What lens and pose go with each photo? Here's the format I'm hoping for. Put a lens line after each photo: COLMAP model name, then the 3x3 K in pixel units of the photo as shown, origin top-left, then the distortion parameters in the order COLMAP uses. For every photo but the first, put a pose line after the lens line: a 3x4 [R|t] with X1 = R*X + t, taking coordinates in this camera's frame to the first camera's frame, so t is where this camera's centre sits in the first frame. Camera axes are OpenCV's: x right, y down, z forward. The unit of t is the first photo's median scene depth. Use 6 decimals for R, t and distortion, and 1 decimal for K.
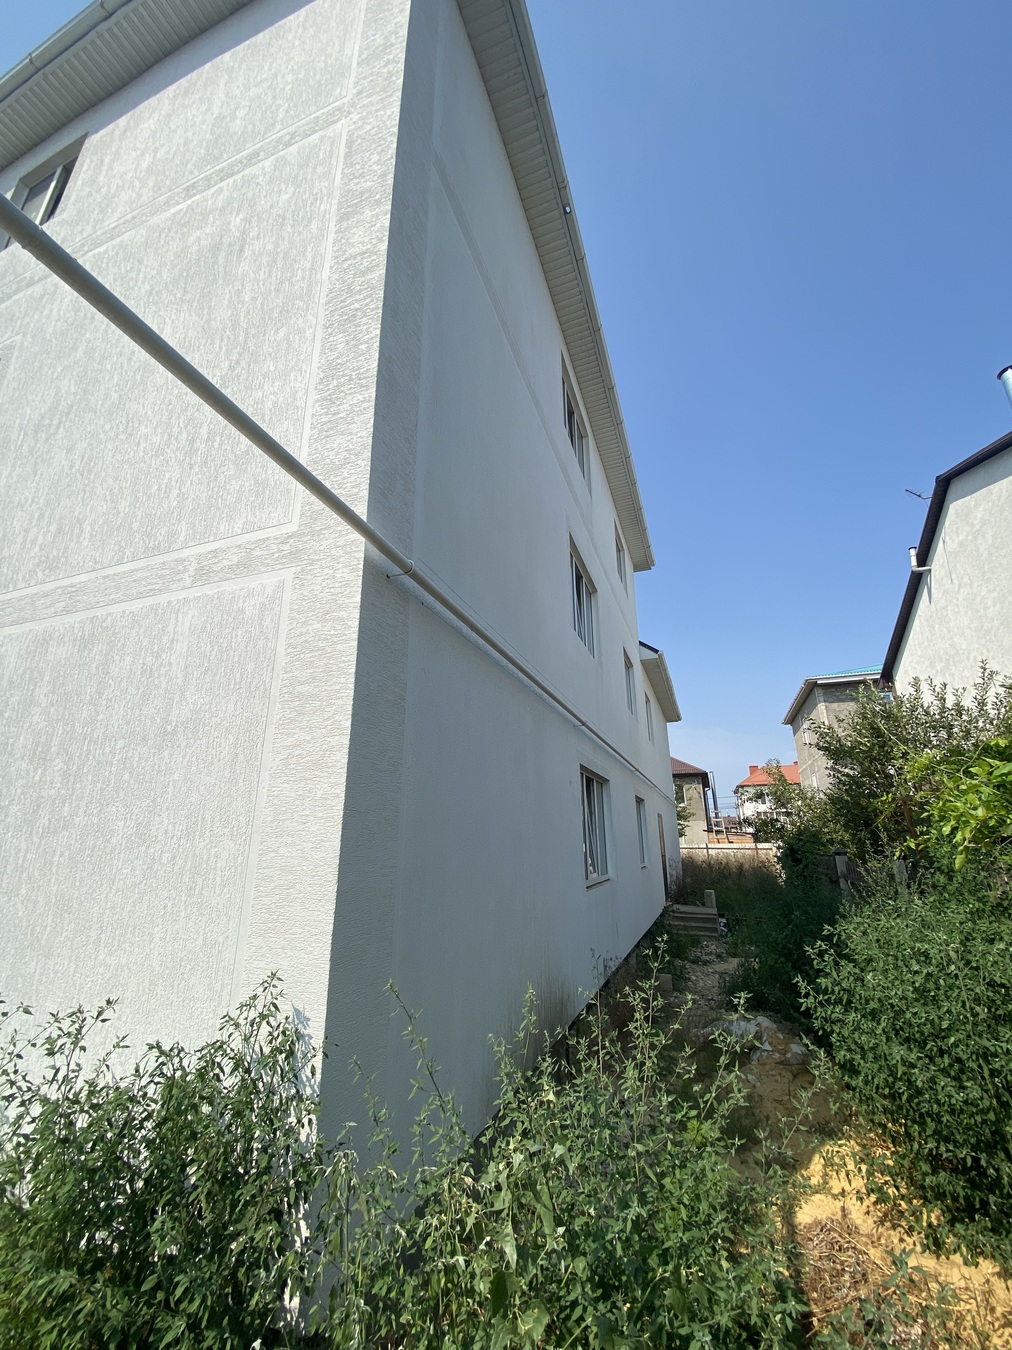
lens RADIAL K [[532.6, 0, 507.0], [0, 532.6, 662.8], [0, 0, 1]] dist [-0.000170, -0.012176]
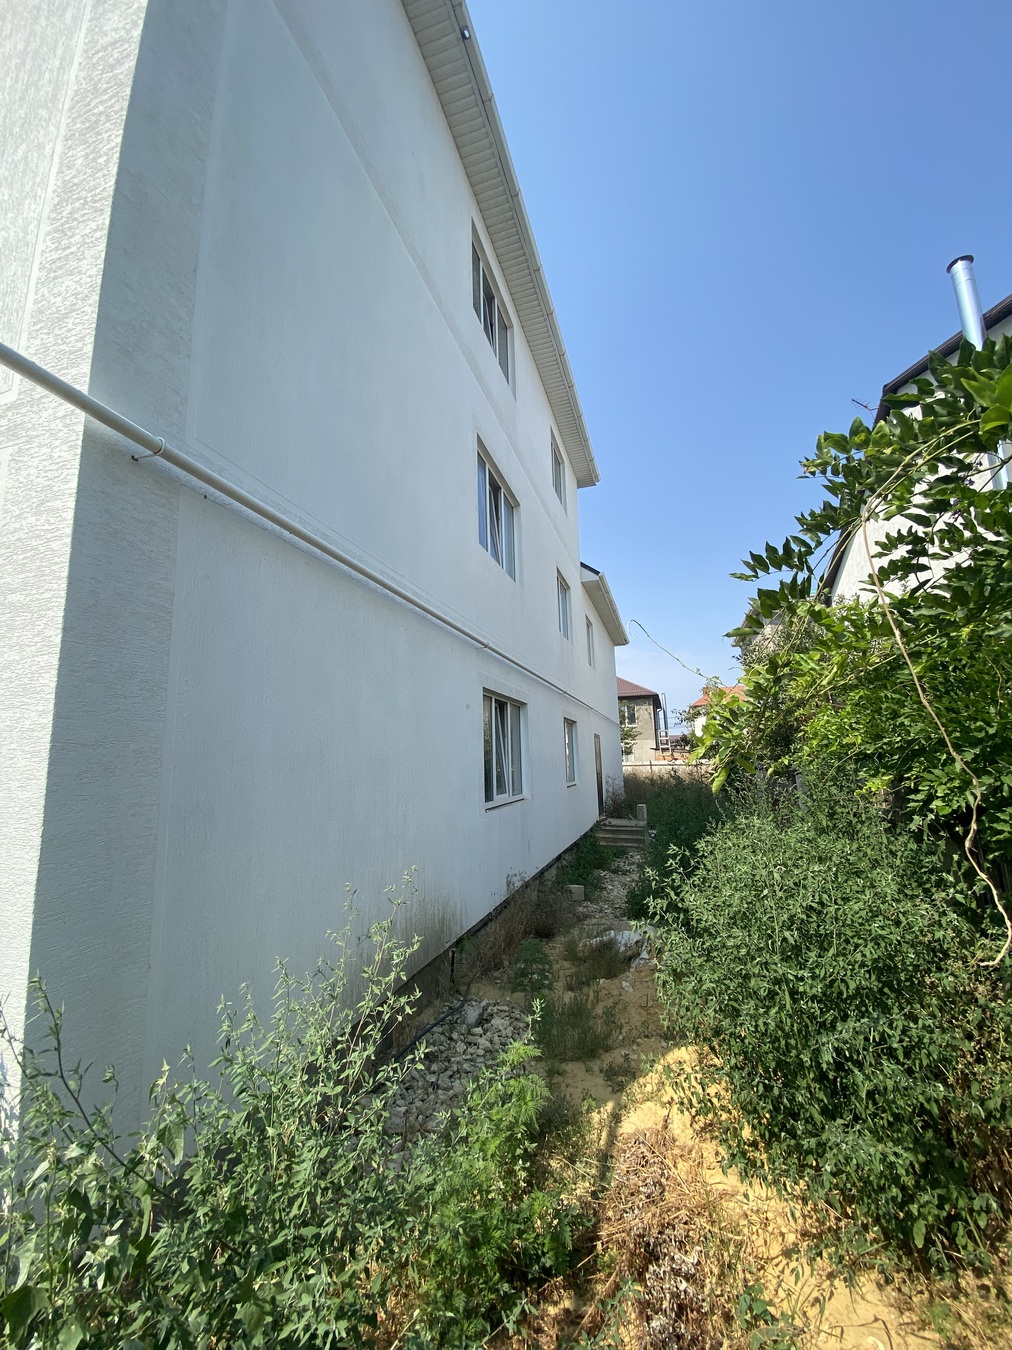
lens RADIAL K [[532.6, 0, 507.0], [0, 532.6, 662.8], [0, 0, 1]] dist [-0.000170, -0.012176]
pose [[0.997944, -0.013210, 0.062714, 0.234204], [0.004418, 0.990379, 0.138309, 0.028083], [-0.063938, -0.137747, 0.988402, 0.102690]]
